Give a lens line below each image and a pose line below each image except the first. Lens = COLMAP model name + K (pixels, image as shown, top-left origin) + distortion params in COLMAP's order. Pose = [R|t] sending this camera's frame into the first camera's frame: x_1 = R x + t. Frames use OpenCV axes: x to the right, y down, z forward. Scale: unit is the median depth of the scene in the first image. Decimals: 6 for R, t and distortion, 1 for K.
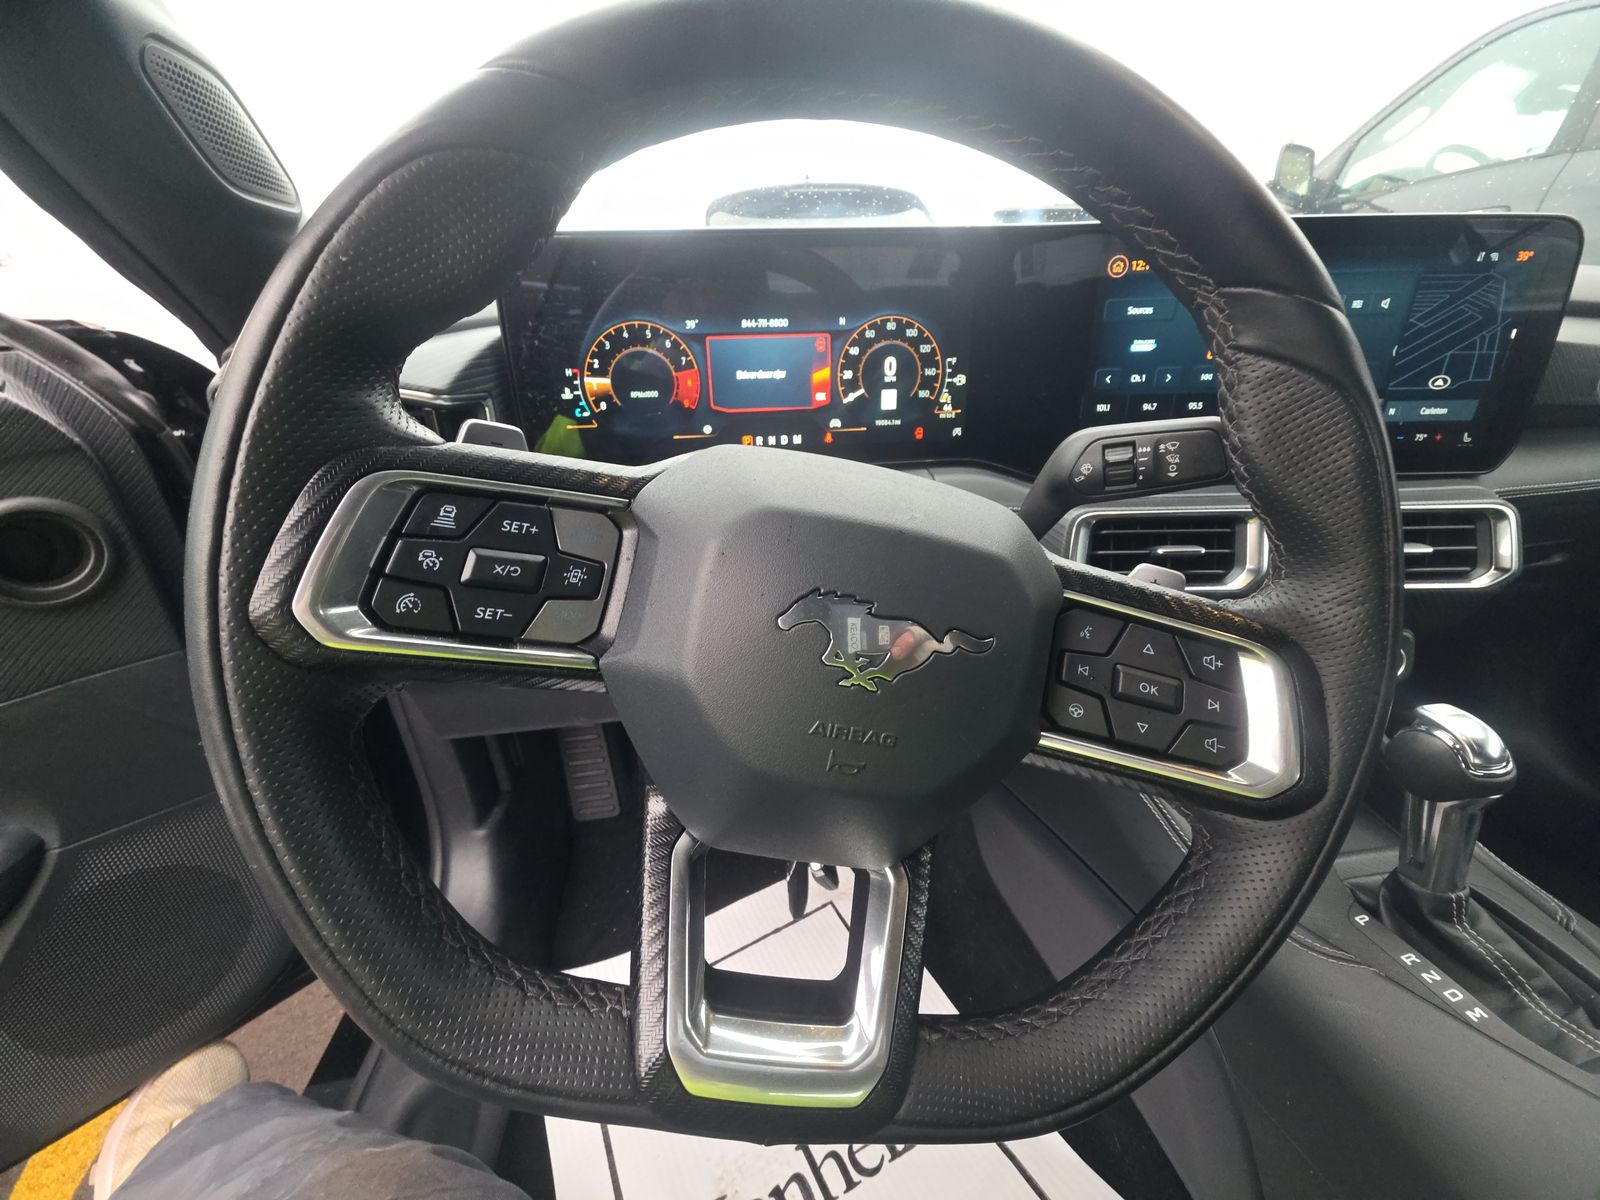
lens RADIAL K [[640.4, 0, 803.2], [0, 640.4, 595.3], [0, 0, 1]] dist [0.008357, -0.000744]
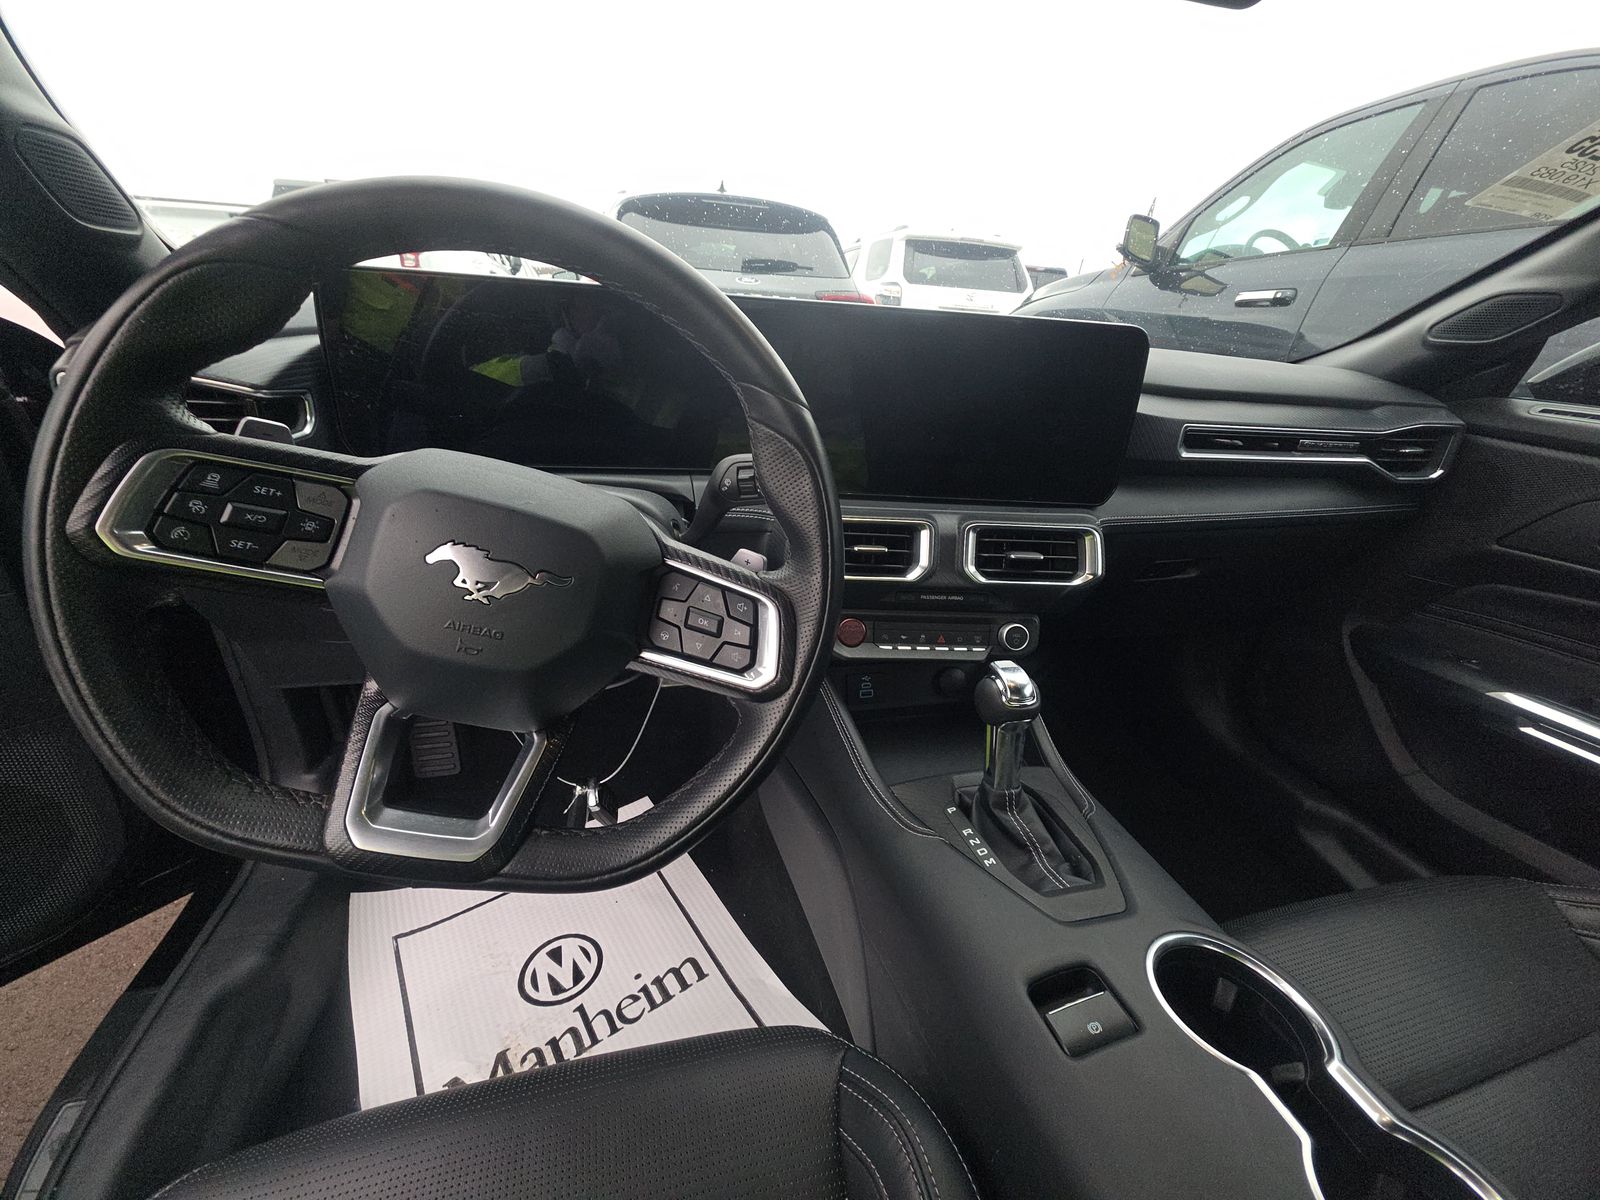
lens RADIAL K [[640.4, 0, 789.5], [0, 640.4, 589.1], [0, 0, 1]] dist [0.008357, -0.000744]
pose [[0.992418, 0.053242, 0.110775, 0.625587], [-0.052269, 0.998565, -0.011670, 0.079847], [-0.111237, 0.005792, 0.993777, -0.661718]]
